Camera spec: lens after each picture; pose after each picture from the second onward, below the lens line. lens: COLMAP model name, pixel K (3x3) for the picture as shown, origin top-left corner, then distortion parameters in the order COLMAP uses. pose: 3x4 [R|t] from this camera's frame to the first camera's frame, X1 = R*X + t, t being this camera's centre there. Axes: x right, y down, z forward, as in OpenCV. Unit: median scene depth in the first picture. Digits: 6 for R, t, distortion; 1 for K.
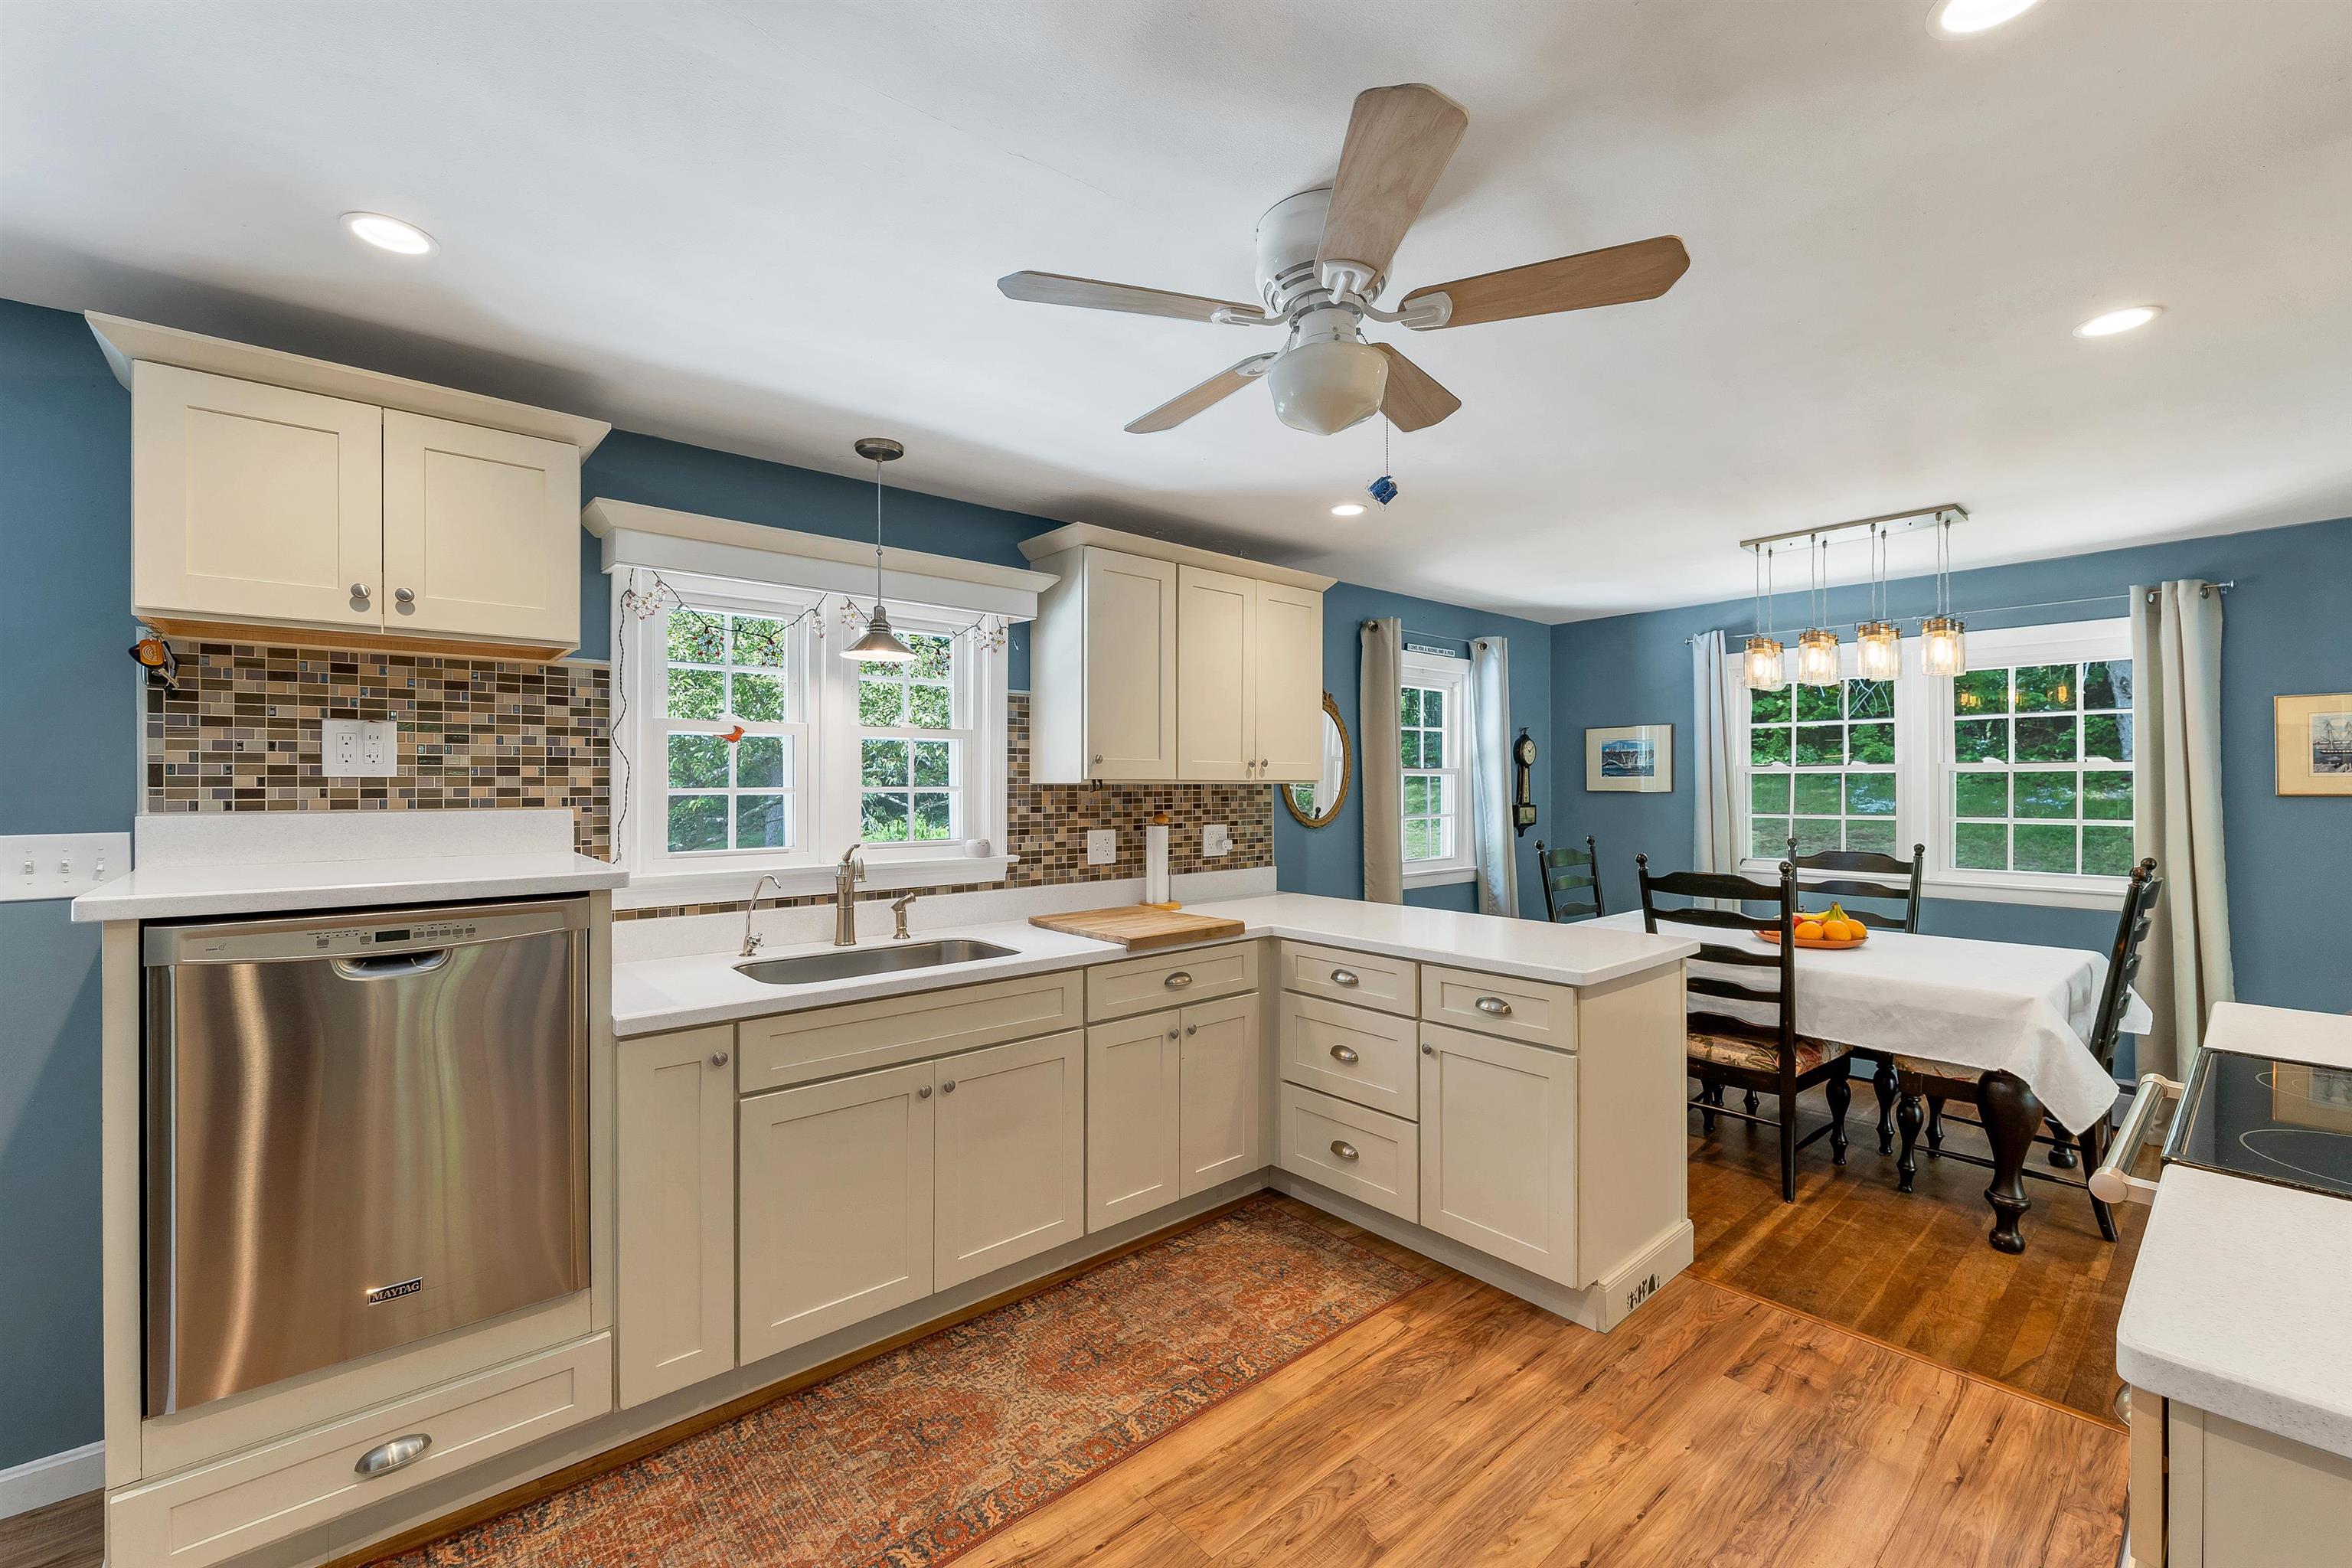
lens RADIAL K [[1007.9, 0, 1179.0], [0, 1007.9, 778.9], [0, 0, 1]] dist [0.000453, 0.000009]
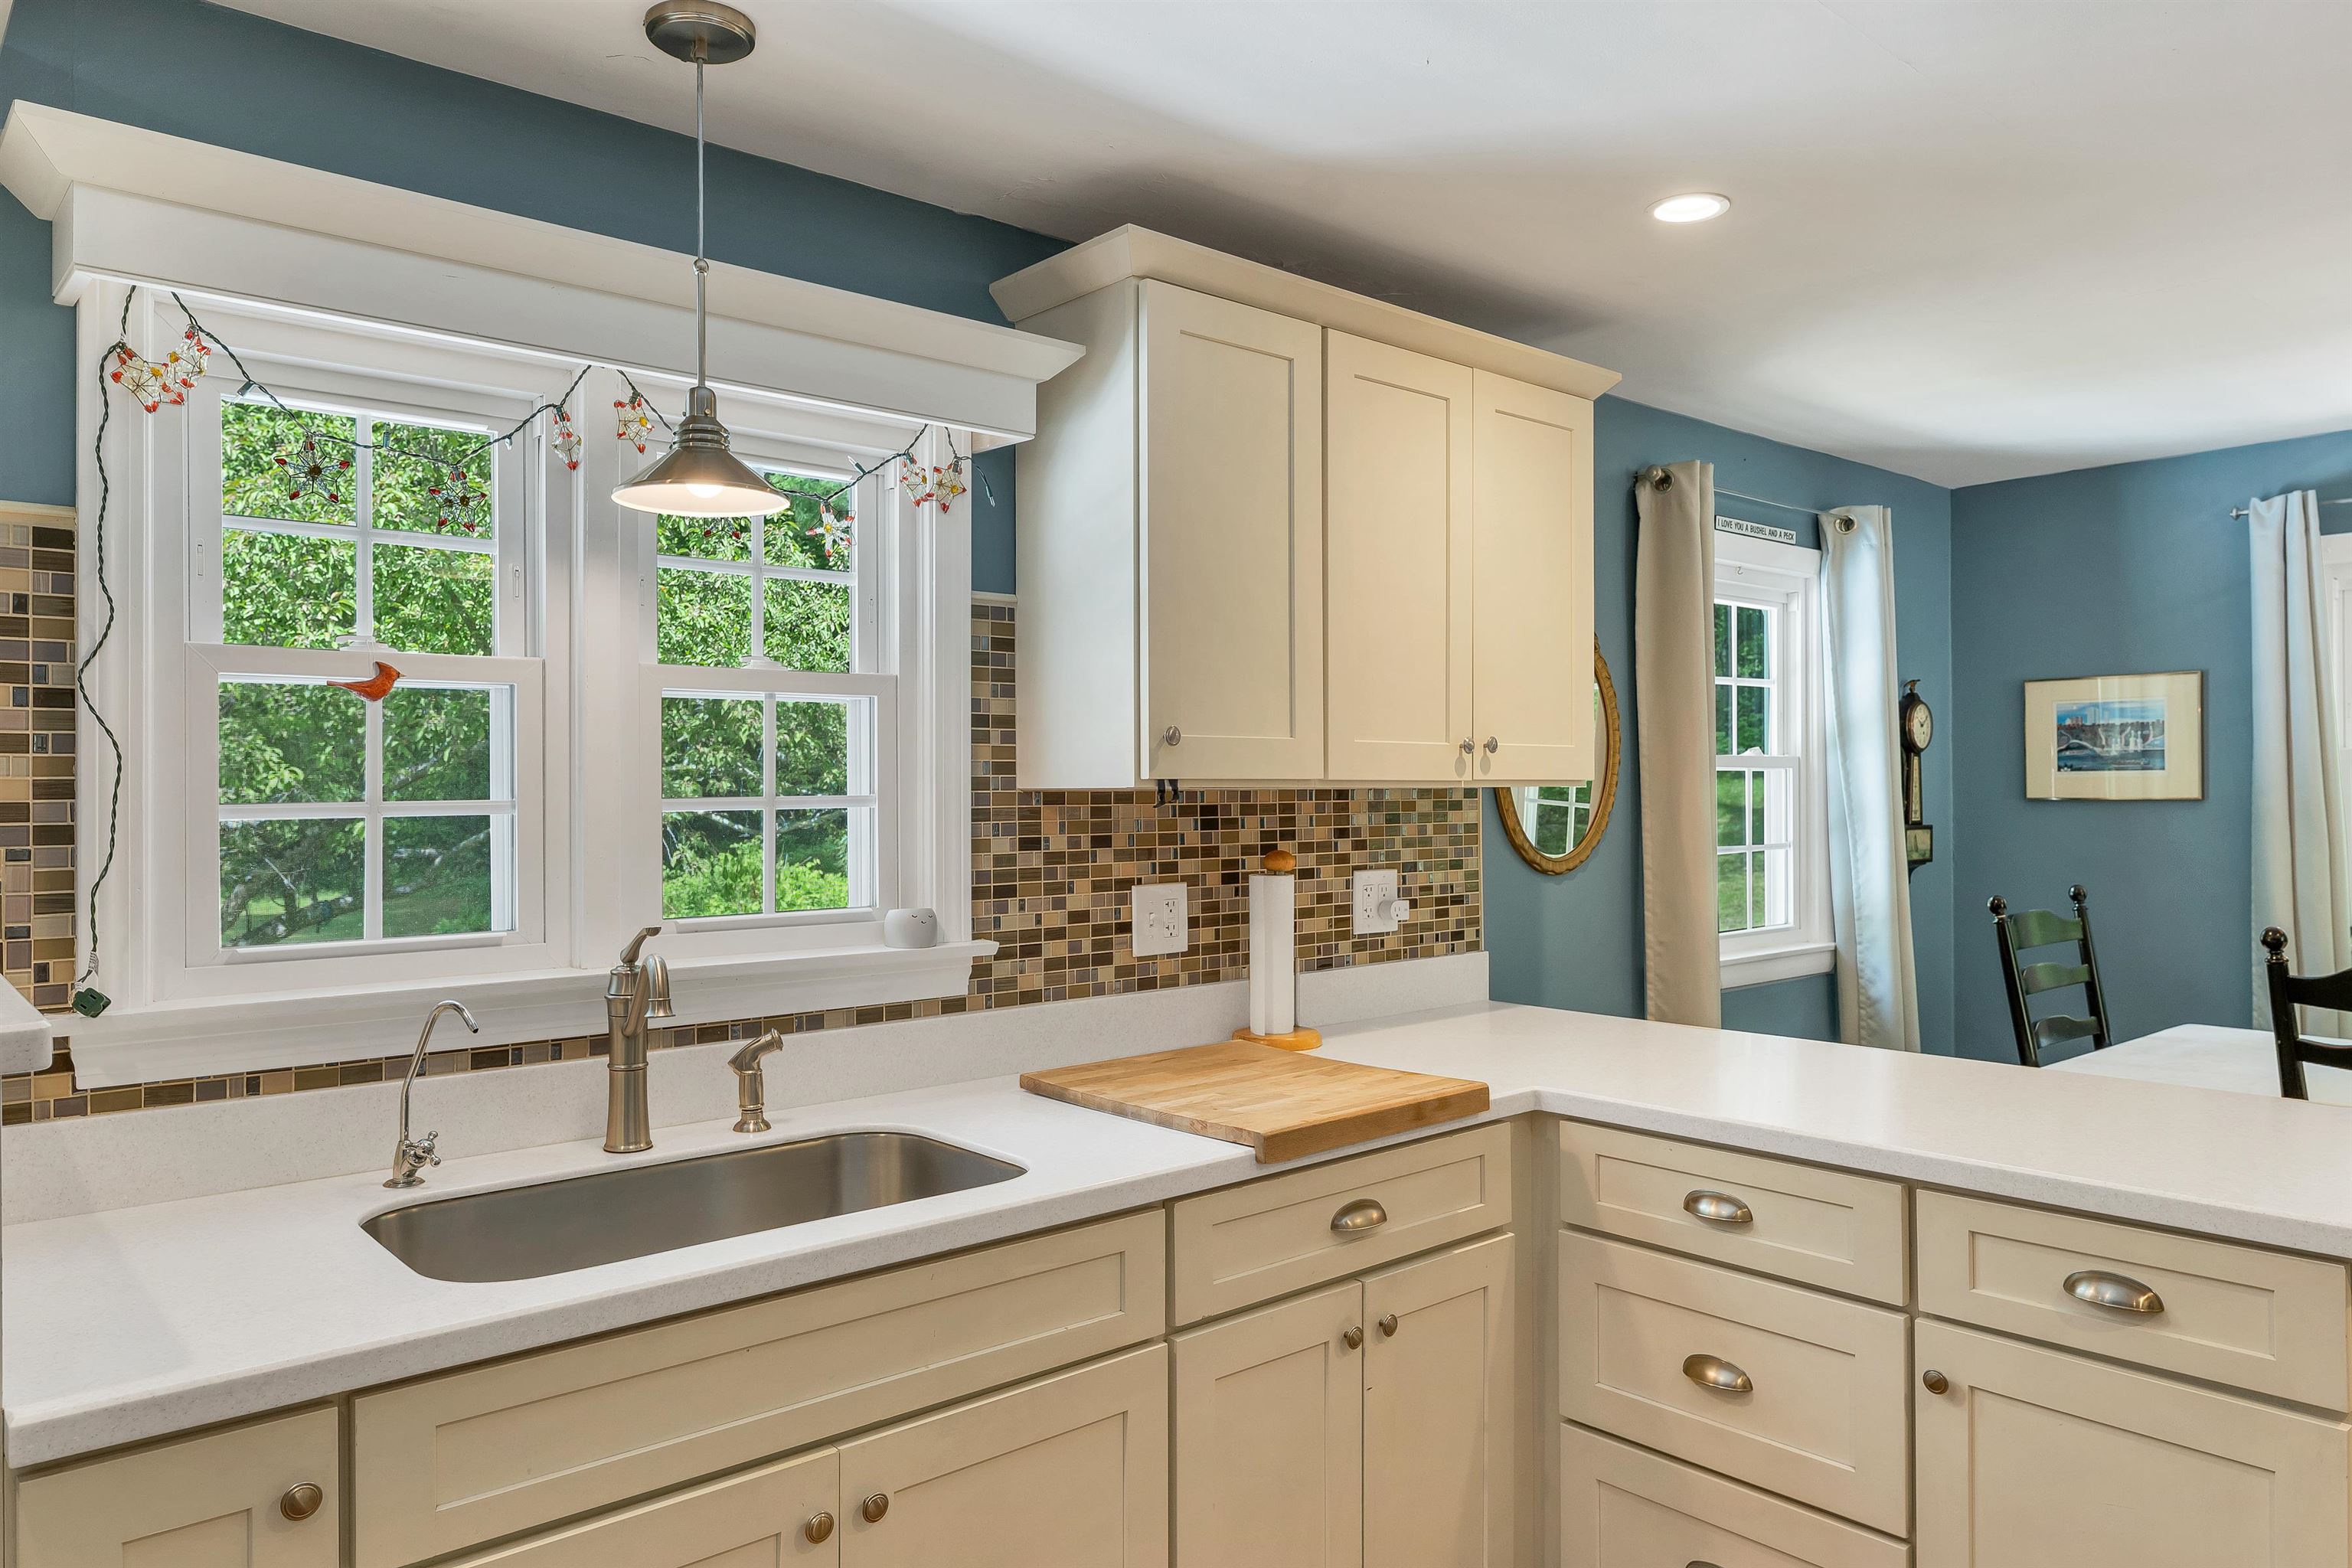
lens RADIAL K [[1577.4, 0, 1162.9], [0, 1577.4, 779.5], [0, 0, 1]] dist [-0.000845, 0.000022]
pose [[0.999989, -0.004598, 0.001284, -0.080990], [0.004599, 0.999989, -0.001164, 0.001208], [-0.001279, 0.001170, 0.999998, 0.258455]]
